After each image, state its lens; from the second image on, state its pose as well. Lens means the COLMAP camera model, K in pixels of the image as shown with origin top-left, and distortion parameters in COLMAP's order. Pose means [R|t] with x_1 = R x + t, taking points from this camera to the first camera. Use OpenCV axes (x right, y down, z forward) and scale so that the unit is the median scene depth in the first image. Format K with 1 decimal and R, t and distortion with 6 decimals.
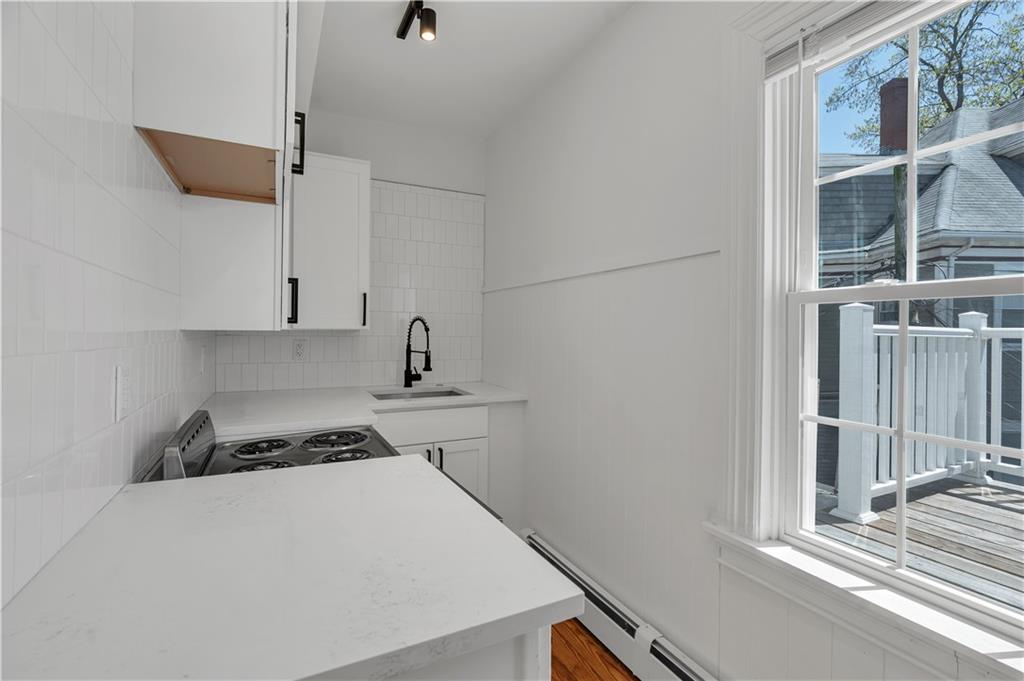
lens RADIAL K [[466.5, 0, 515.5], [0, 466.5, 320.5], [0, 0, 1]] dist [-0.007133, 0.000540]
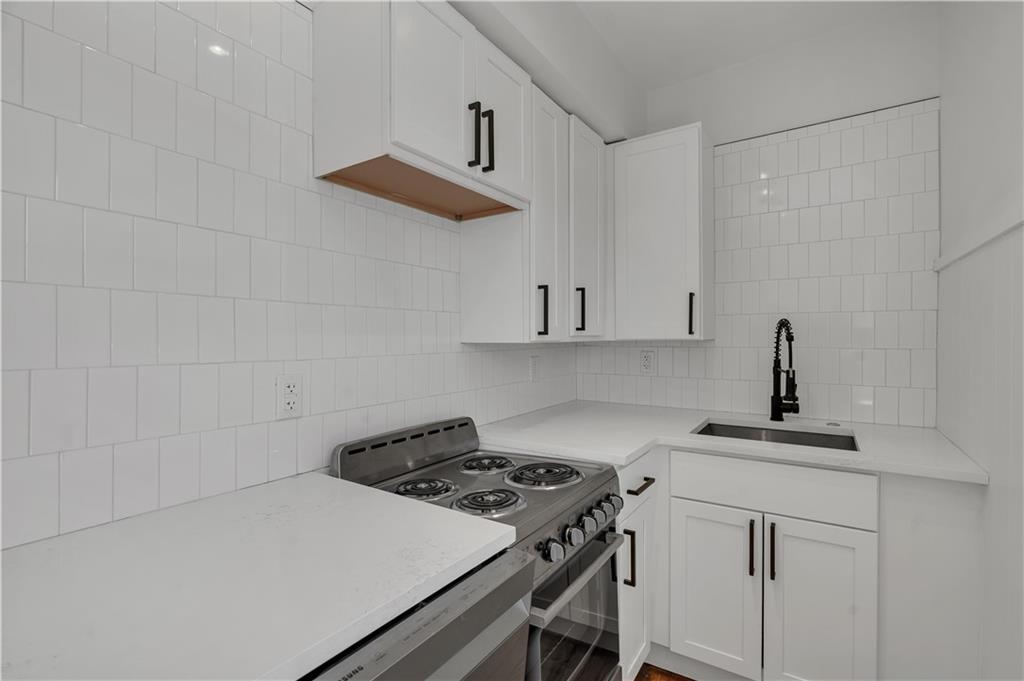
lens RADIAL K [[449.5, 0, 512.0], [0, 449.5, 340.5], [0, 0, 1]] dist [-0.001812, 0.000108]
pose [[0.489414, -0.009155, -0.872004, 0.187197], [0.030651, 0.999508, 0.006709, 0.006607], [0.871513, -0.030011, 0.489453, 0.365458]]
